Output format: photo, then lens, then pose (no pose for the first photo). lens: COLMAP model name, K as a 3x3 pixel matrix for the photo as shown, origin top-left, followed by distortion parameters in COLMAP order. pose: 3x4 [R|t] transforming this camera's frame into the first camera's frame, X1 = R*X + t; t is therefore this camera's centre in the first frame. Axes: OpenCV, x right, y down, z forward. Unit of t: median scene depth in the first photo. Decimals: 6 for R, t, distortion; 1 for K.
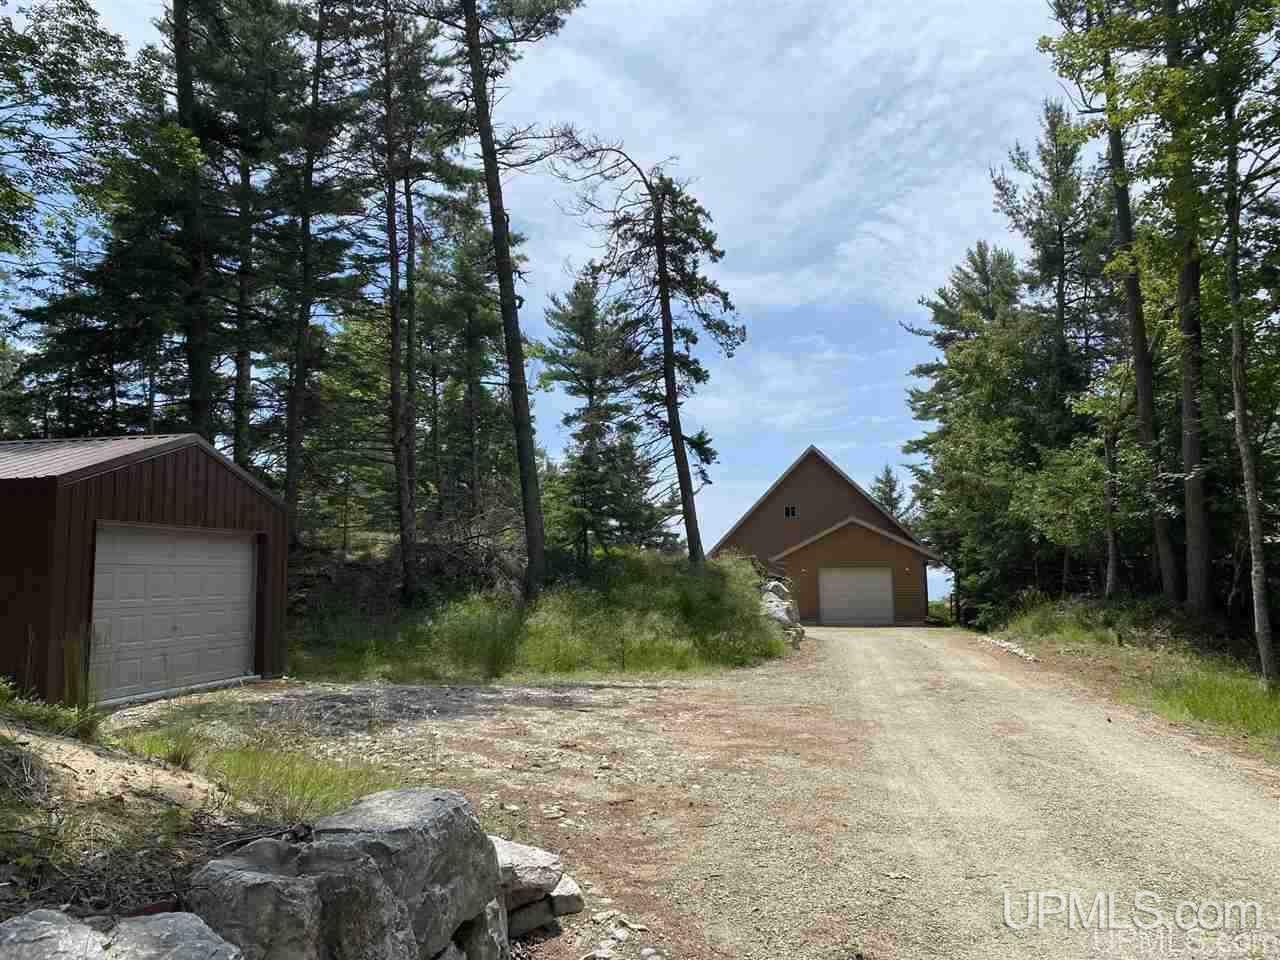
lens RADIAL K [[971.9, 0, 635.7], [0, 971.9, 483.0], [0, 0, 1]] dist [0.005537, 0.000404]
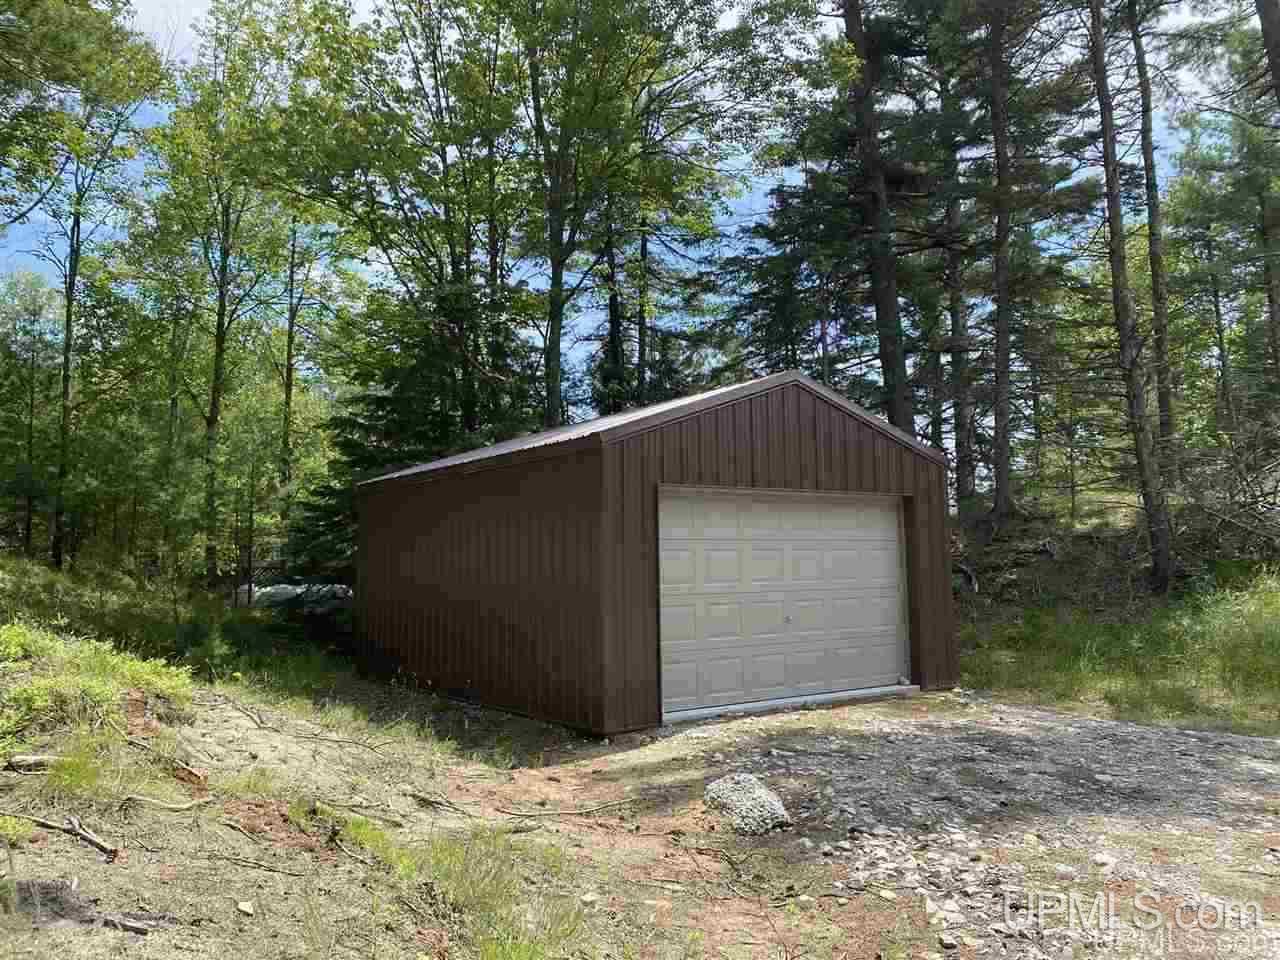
lens RADIAL K [[971.9, 0, 635.7], [0, 971.9, 483.0], [0, 0, 1]] dist [0.005537, 0.000404]
pose [[0.712154, -0.054375, -0.699914, -0.005481], [0.072225, 0.997380, -0.003996, 0.021385], [0.698298, -0.047705, 0.714216, 0.232482]]
